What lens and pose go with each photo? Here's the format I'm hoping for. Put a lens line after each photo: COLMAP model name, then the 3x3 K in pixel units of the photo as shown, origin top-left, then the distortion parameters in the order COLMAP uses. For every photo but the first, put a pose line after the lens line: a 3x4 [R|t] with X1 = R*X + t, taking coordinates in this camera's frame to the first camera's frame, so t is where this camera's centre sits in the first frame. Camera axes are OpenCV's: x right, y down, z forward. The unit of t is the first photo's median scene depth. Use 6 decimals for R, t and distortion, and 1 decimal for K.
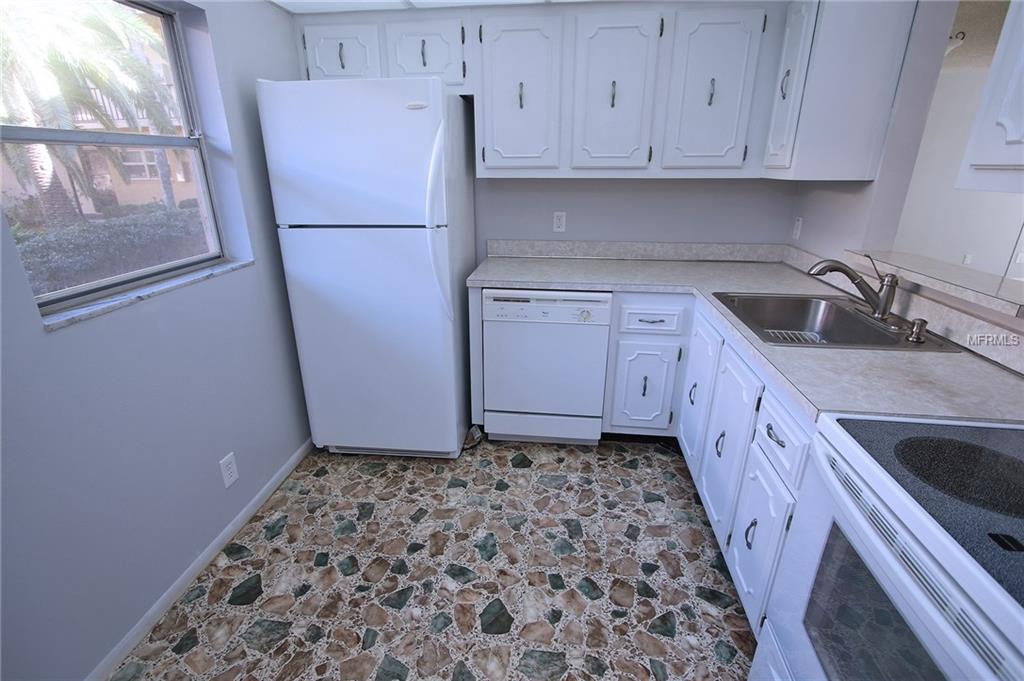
lens RADIAL K [[466.7, 0, 488.8], [0, 466.7, 337.2], [0, 0, 1]] dist [-0.018099, 0.001612]
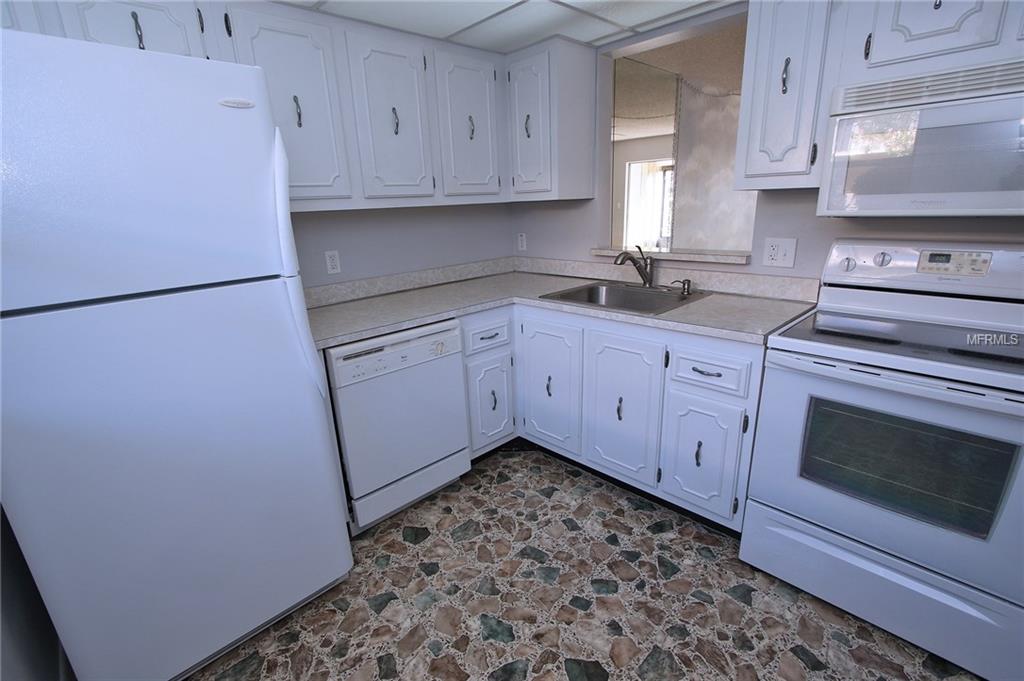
lens RADIAL K [[466.7, 0, 504.9], [0, 466.7, 342.0], [0, 0, 1]] dist [-0.018099, 0.001612]
pose [[0.626152, -0.242155, 0.741144, -0.433459], [0.304341, 0.951053, 0.053618, -0.072939], [-0.717851, 0.191987, 0.669201, 0.292267]]
